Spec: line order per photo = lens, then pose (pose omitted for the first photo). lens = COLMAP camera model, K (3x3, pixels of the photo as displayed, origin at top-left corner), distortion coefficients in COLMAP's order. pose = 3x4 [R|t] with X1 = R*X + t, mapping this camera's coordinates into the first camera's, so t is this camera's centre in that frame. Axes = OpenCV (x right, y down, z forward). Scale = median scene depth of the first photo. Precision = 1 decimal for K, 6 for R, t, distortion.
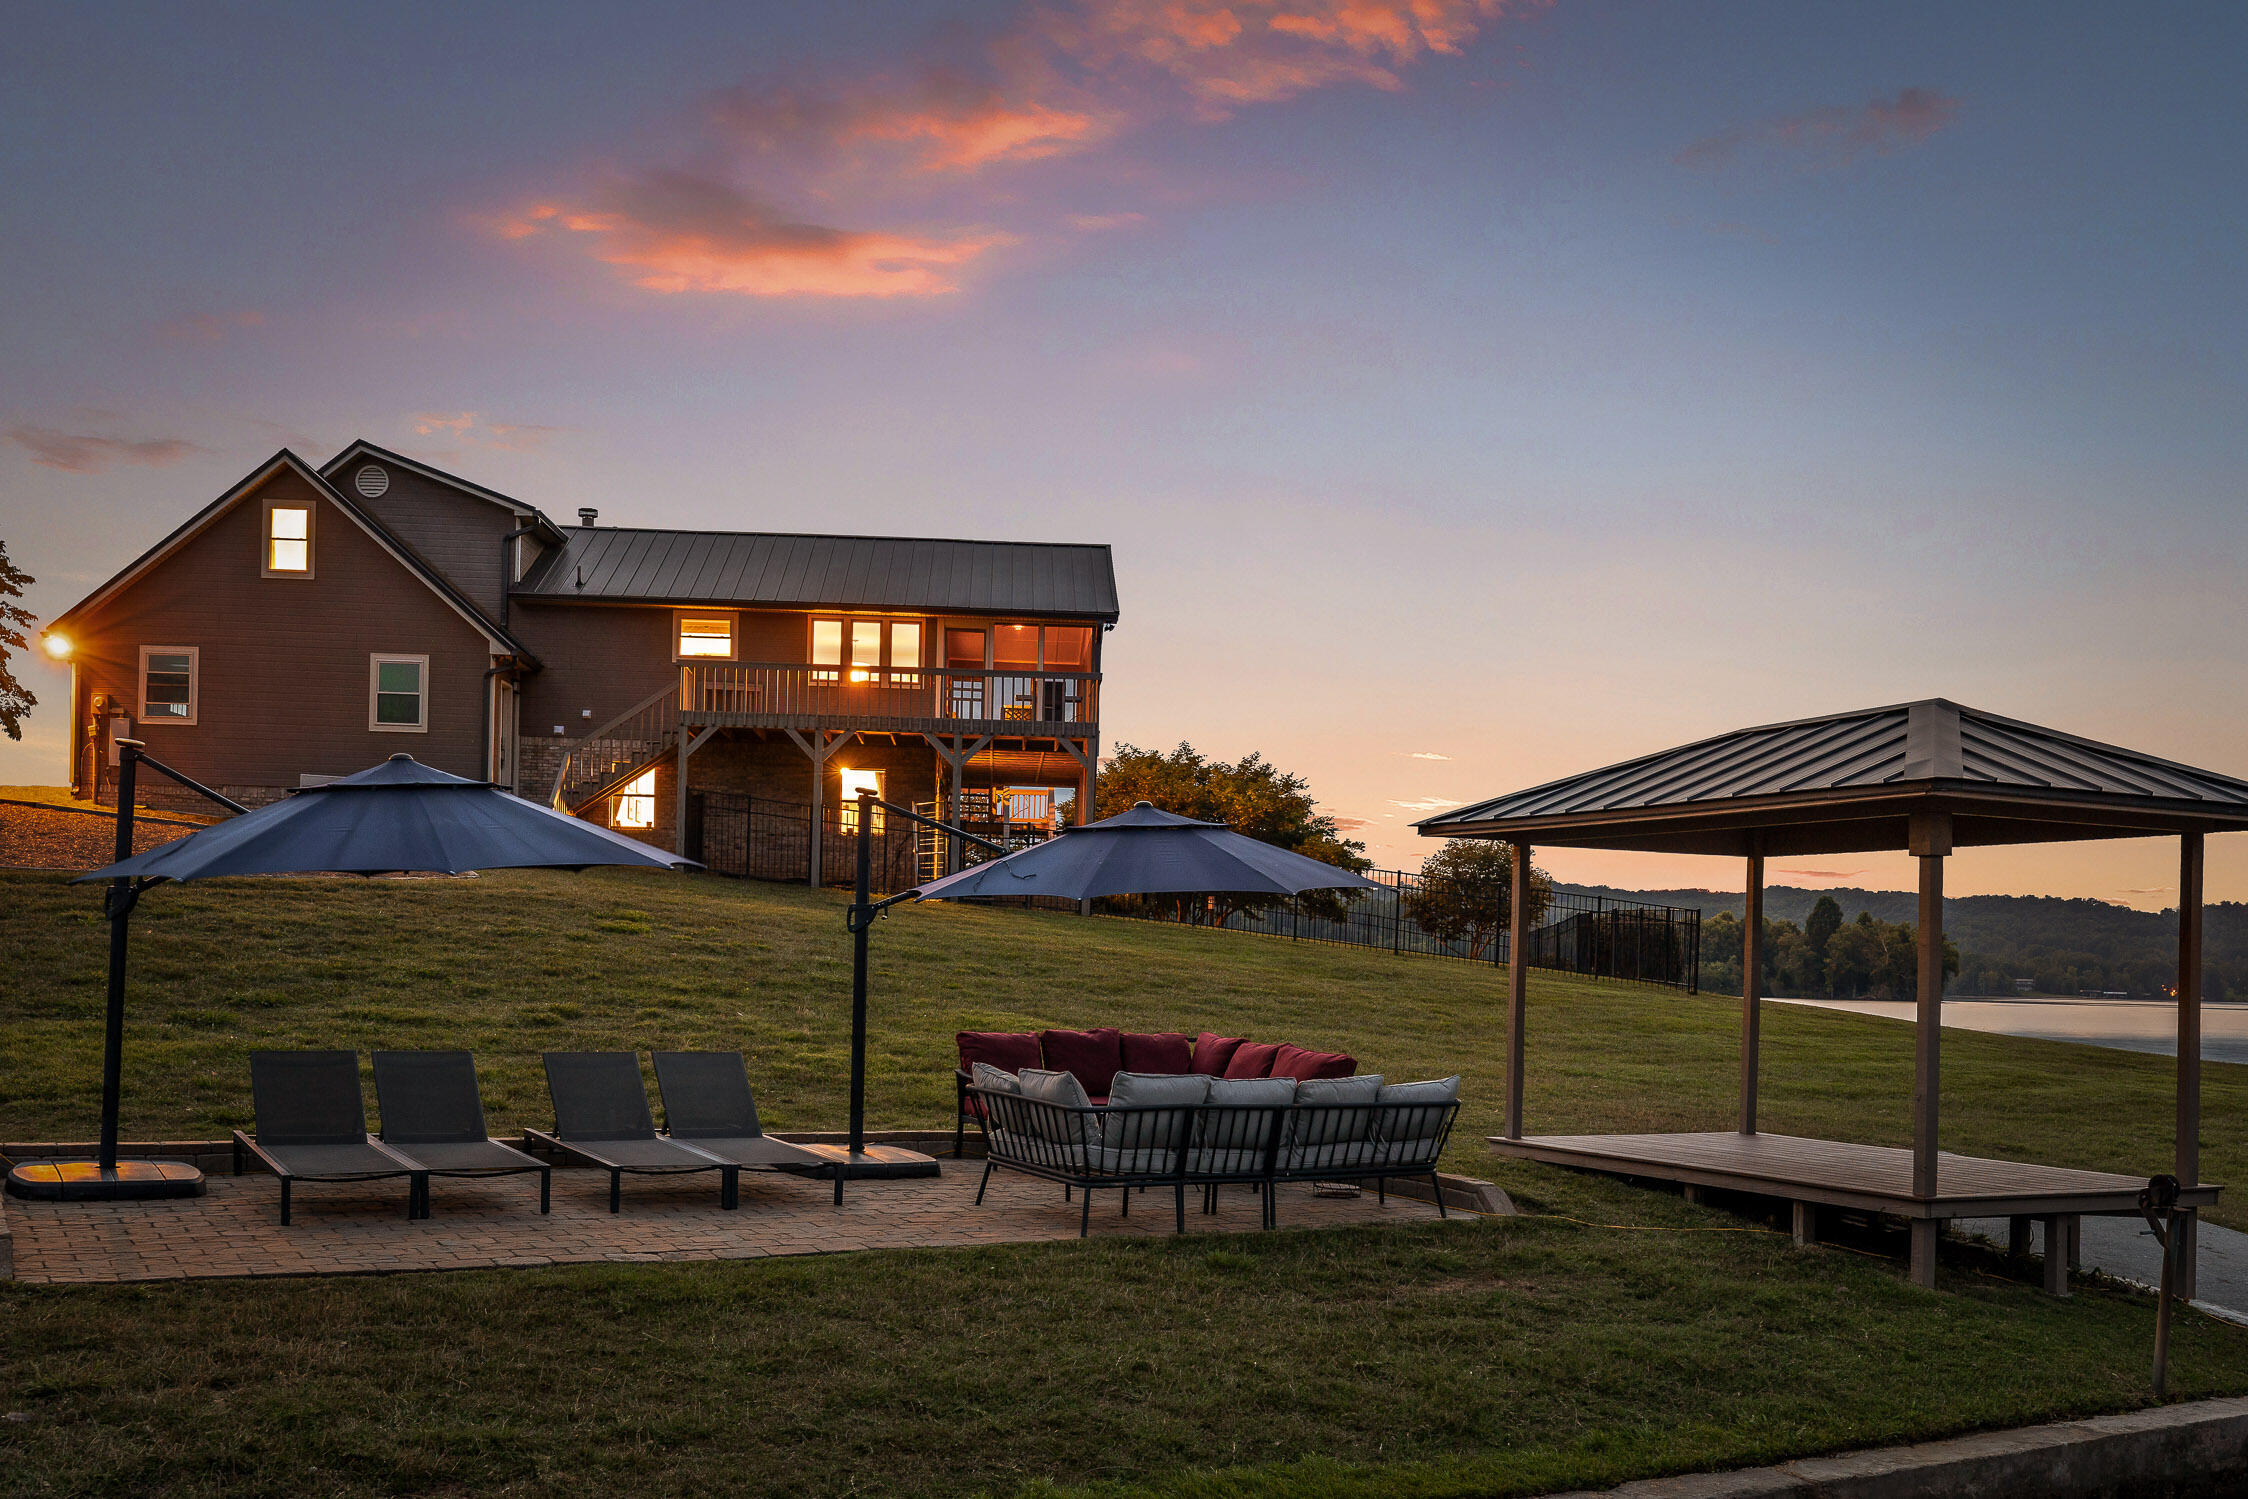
lens RADIAL K [[2186.0, 0, 1142.0], [0, 2186.0, 935.2], [0, 0, 1]] dist [0.005722, 0.000000]
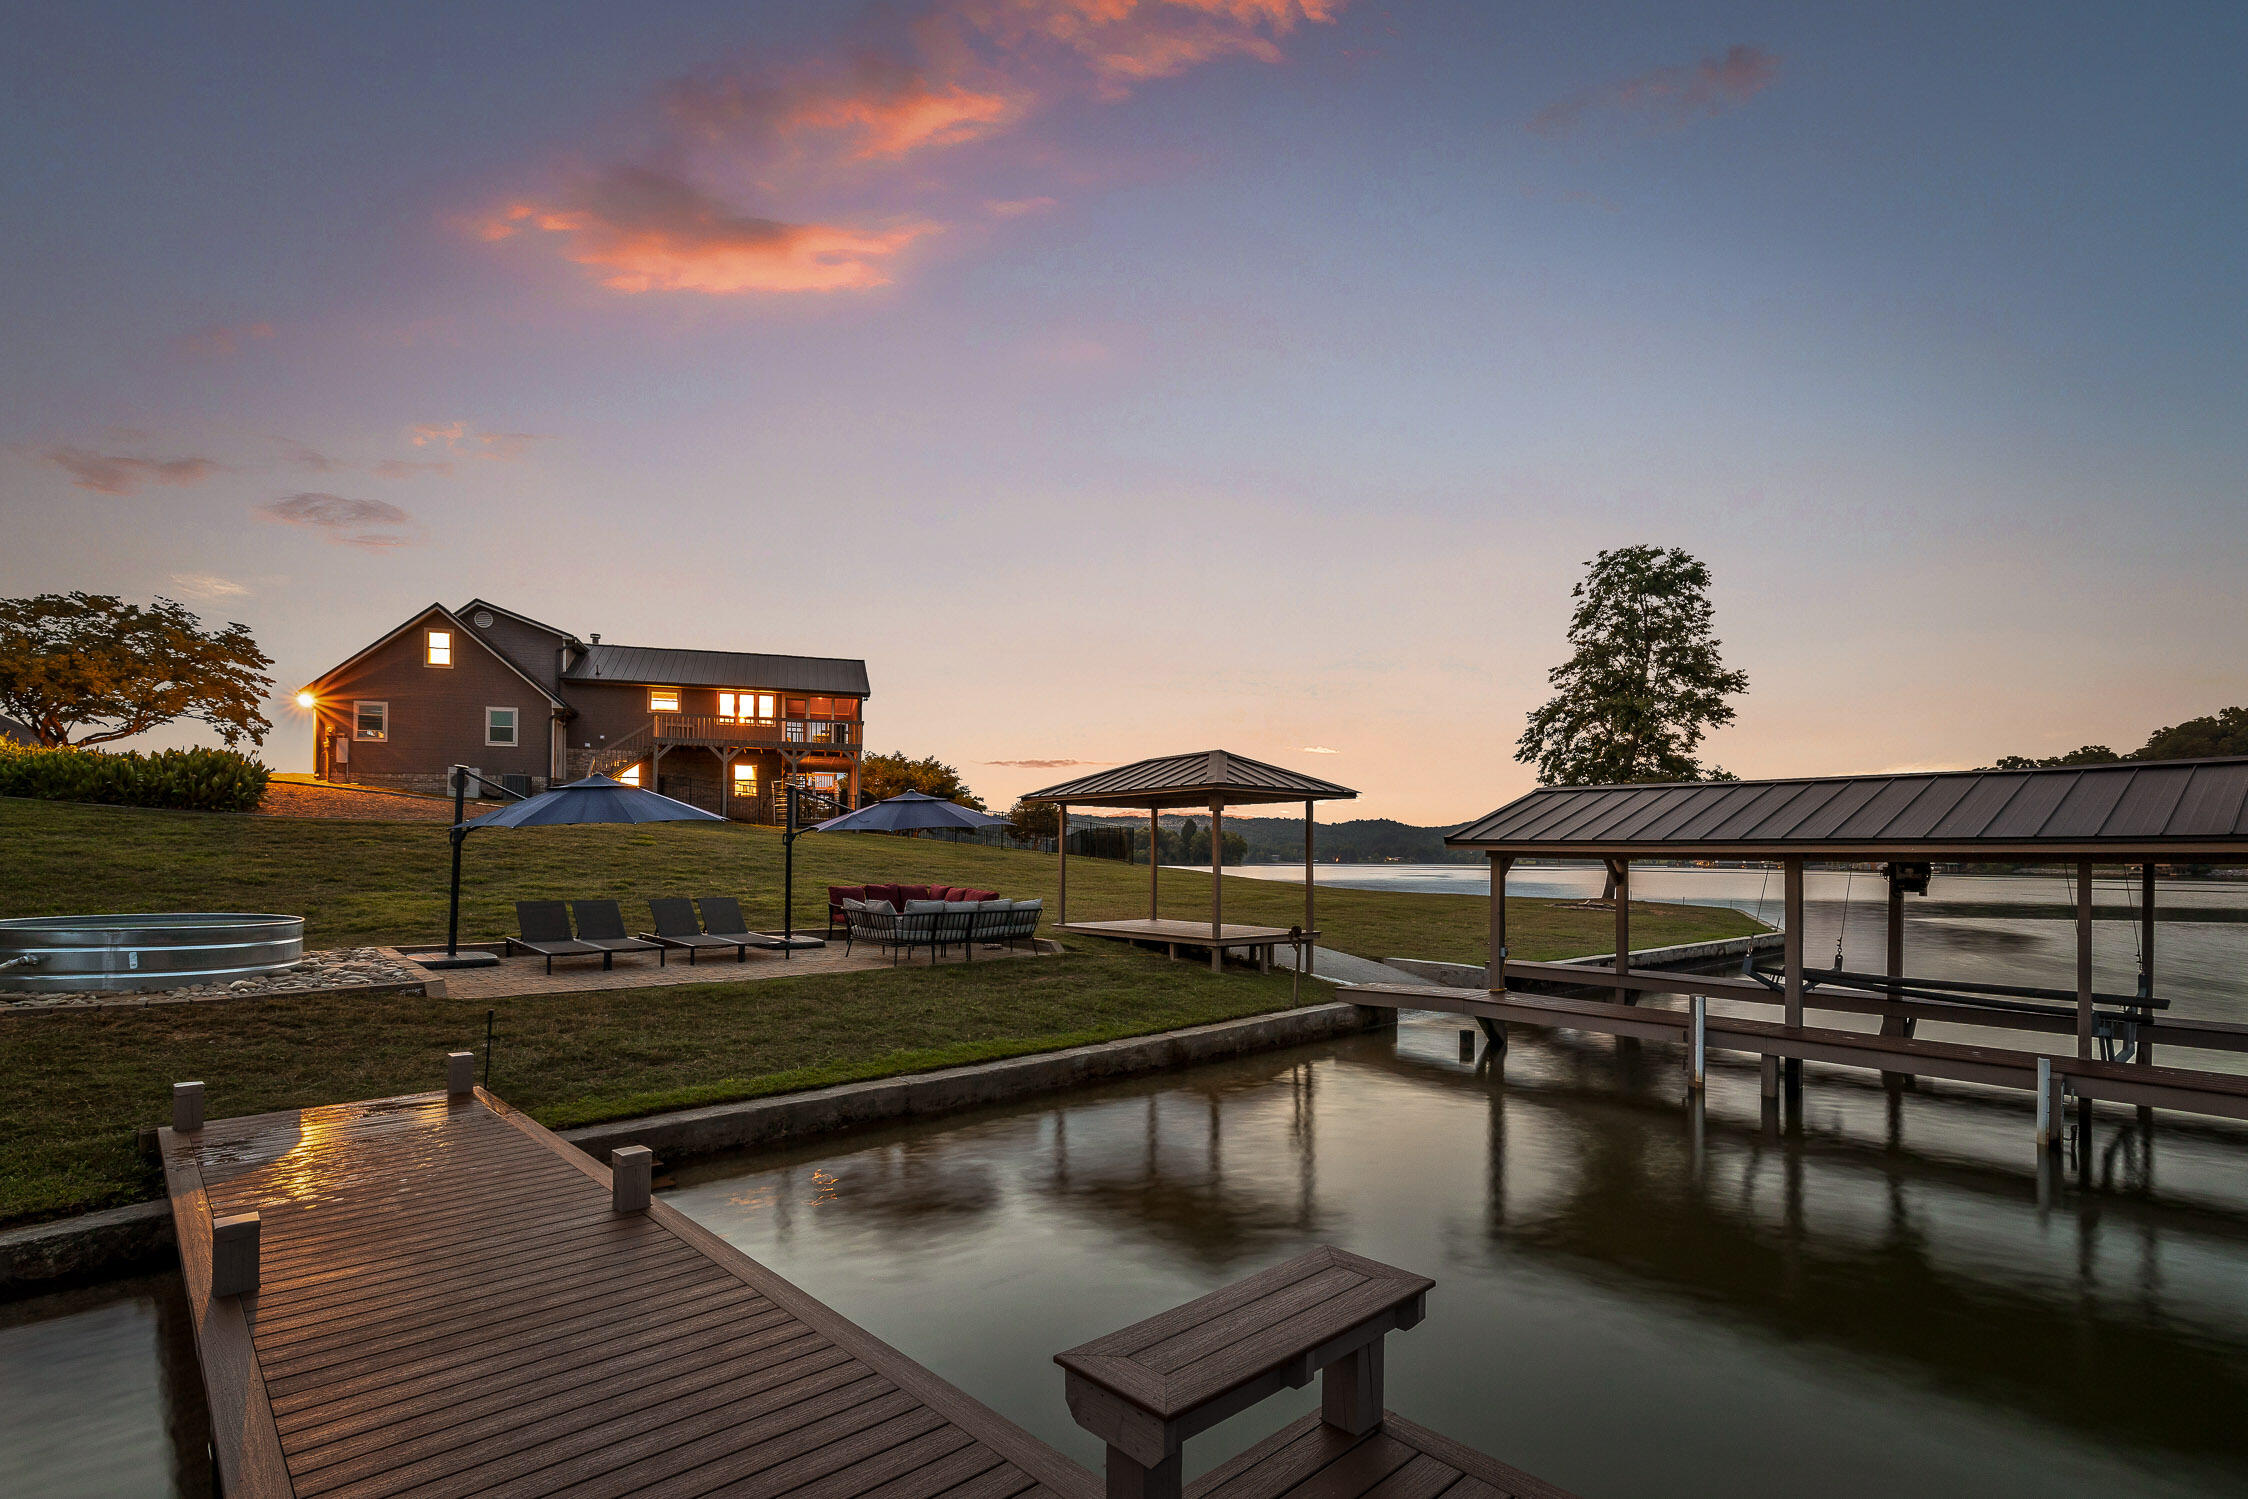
lens RADIAL K [[1049.2, 0, 1135.0], [0, 1049.2, 838.3], [0, 0, 1]] dist [-0.010853, -0.000124]
pose [[0.968414, -0.013739, 0.248970, -0.018539], [0.013828, 0.999903, 0.001394, -0.001875], [-0.248965, 0.002093, 0.968510, -0.071711]]
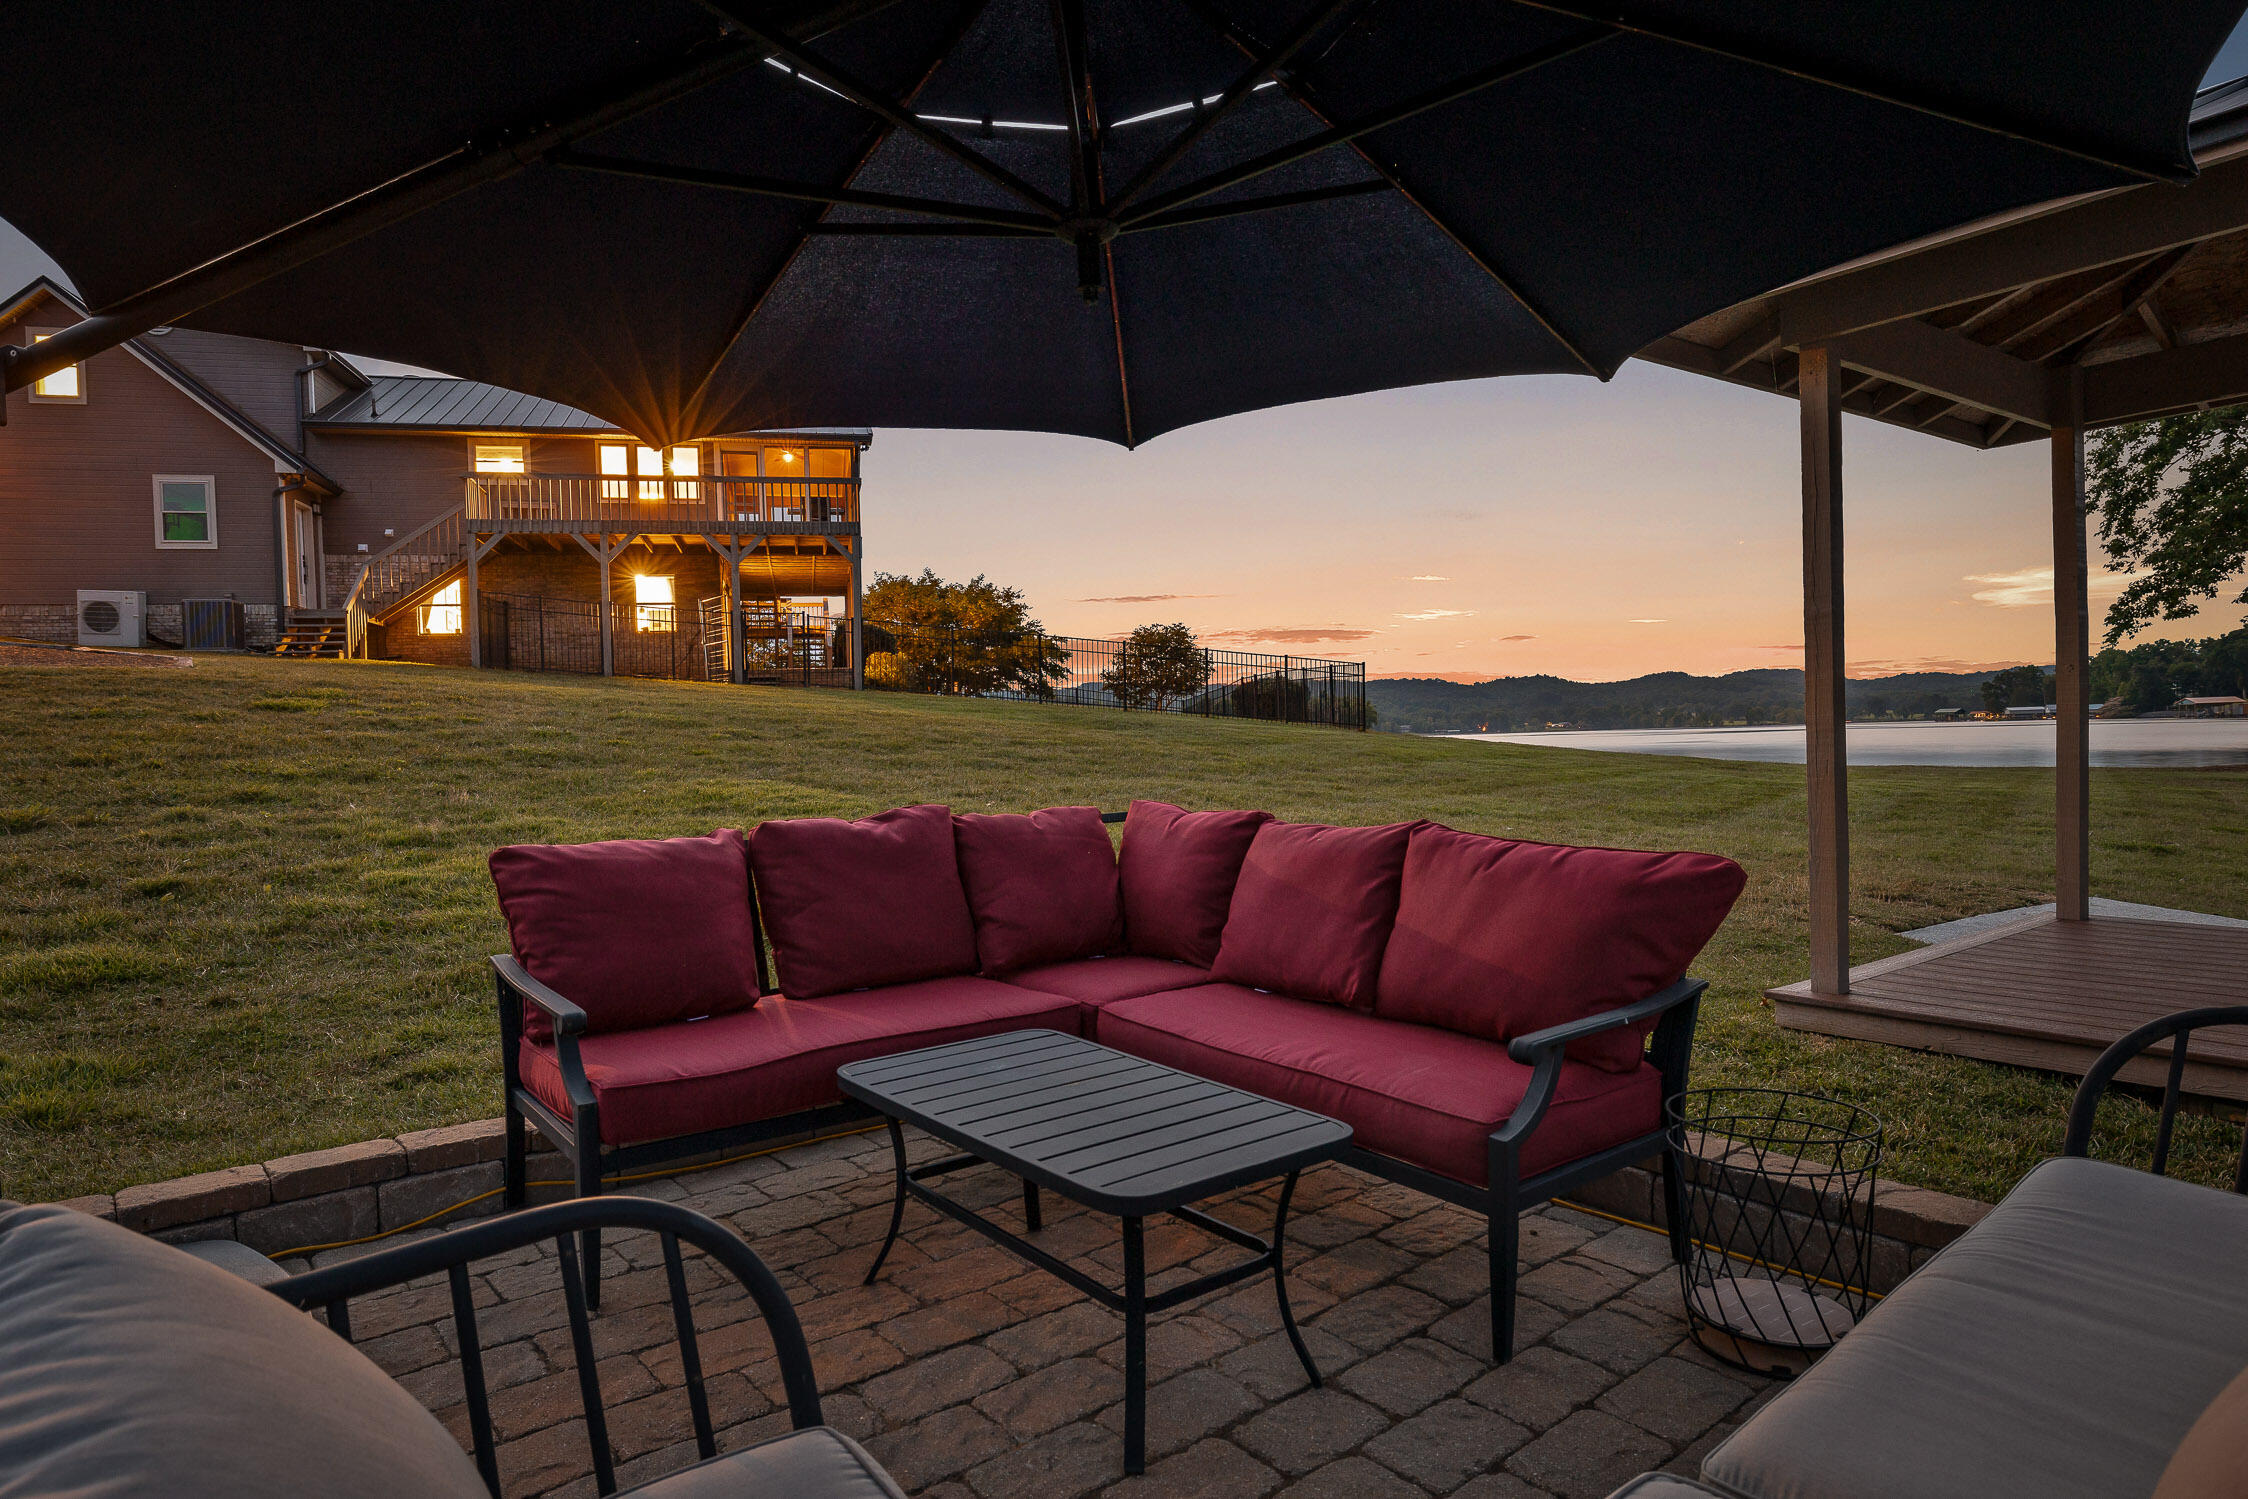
lens RADIAL K [[1273.4, 0, 1125.0], [0, 1273.4, 759.8], [0, 0, 1]] dist [-0.000940, 0.000885]
pose [[0.982701, -0.056505, 0.176367, -0.008399], [0.051251, 0.998100, 0.034211, 0.011572], [-0.177965, -0.024581, 0.983730, 0.317632]]
